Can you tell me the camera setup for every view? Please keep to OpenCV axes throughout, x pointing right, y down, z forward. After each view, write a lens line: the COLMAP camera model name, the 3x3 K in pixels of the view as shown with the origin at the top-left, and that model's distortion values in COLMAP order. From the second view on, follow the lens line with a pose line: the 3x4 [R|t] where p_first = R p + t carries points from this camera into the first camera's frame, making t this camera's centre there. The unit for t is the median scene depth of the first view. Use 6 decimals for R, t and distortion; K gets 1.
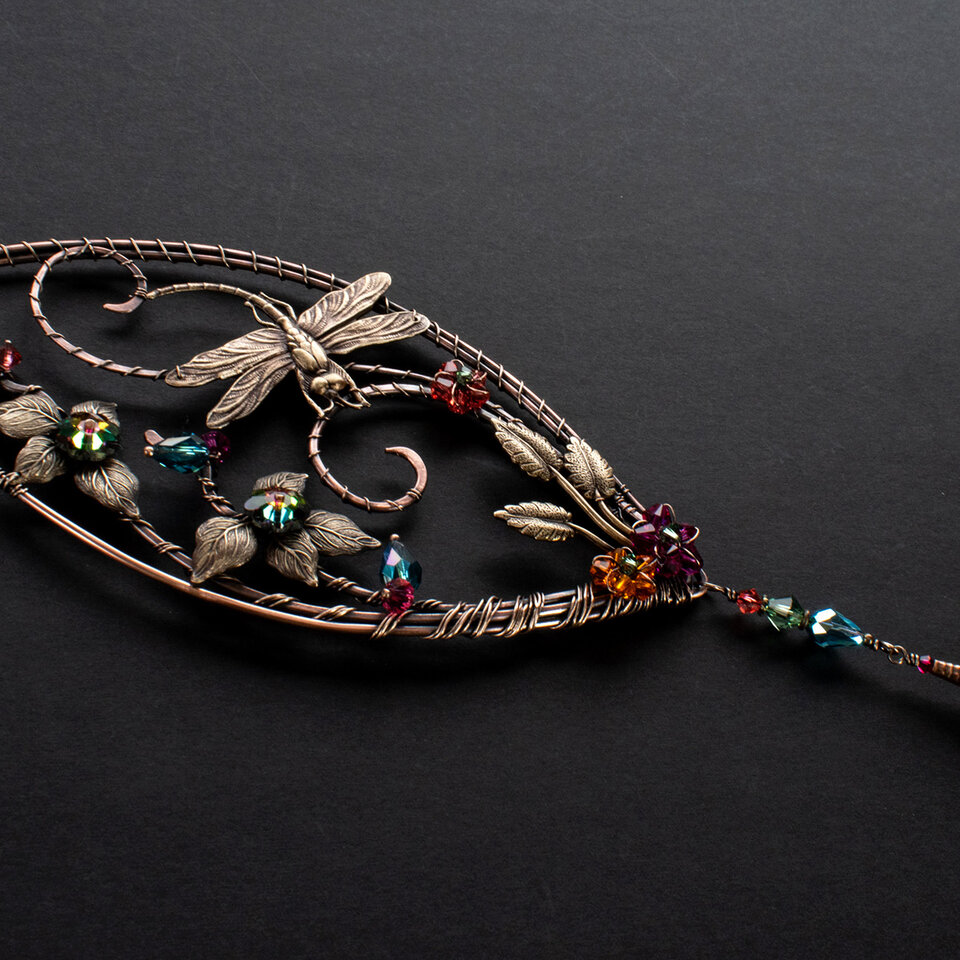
lens RADIAL K [[1729.8, 0, 480.0], [0, 1729.8, 480.0], [0, 0, 1]] dist [-0.045551, -0.158637]
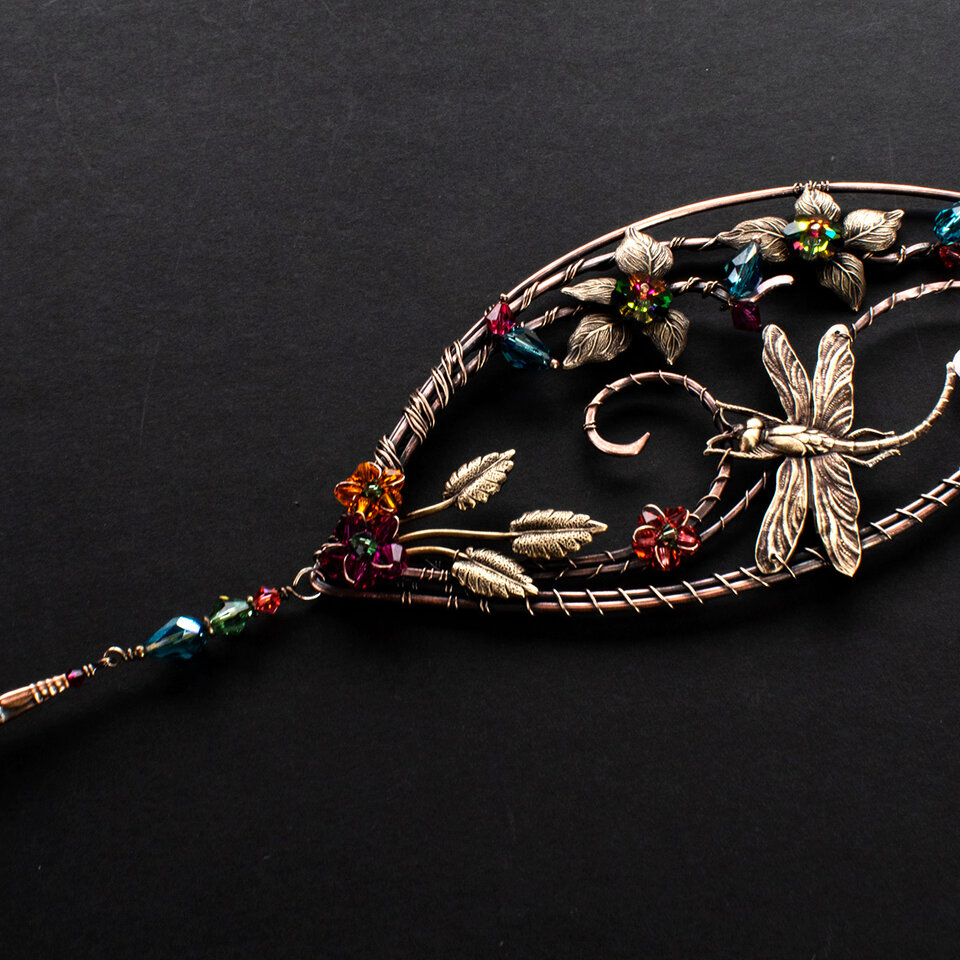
lens RADIAL K [[1729.8, 0, 480.0], [0, 1729.8, 480.0], [0, 0, 1]] dist [-0.045551, -0.158637]
pose [[-0.744470, 0.442275, -0.500158, 0.497436], [-0.553393, 0.010343, 0.832856, -0.751505], [0.373525, 0.896820, 0.237052, 0.754885]]
